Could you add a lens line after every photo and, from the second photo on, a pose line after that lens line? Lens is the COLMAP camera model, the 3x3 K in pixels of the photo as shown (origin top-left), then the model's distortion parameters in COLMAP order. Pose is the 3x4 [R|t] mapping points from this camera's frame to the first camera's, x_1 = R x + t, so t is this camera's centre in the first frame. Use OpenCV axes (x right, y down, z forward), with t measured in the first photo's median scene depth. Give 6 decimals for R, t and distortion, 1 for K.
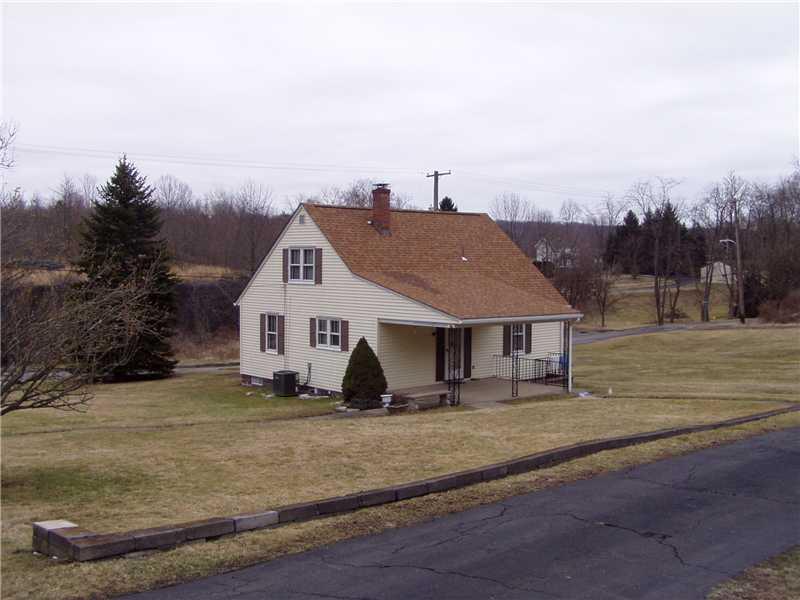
lens RADIAL K [[902.1, 0, 400.0], [0, 902.1, 300.0], [0, 0, 1]] dist [-0.201049, 0.334026]
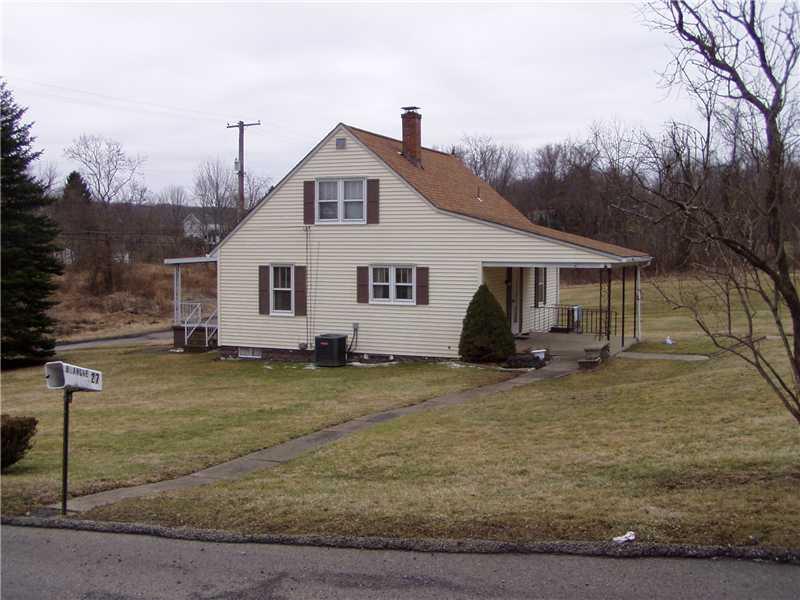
lens RADIAL K [[902.1, 0, 400.0], [0, 902.1, 300.0], [0, 0, 1]] dist [-0.201049, 0.334026]
pose [[0.901181, -0.030376, 0.432377, -0.408922], [0.021435, 0.999444, 0.025538, 0.029626], [-0.432913, -0.013746, 0.901331, 0.261022]]
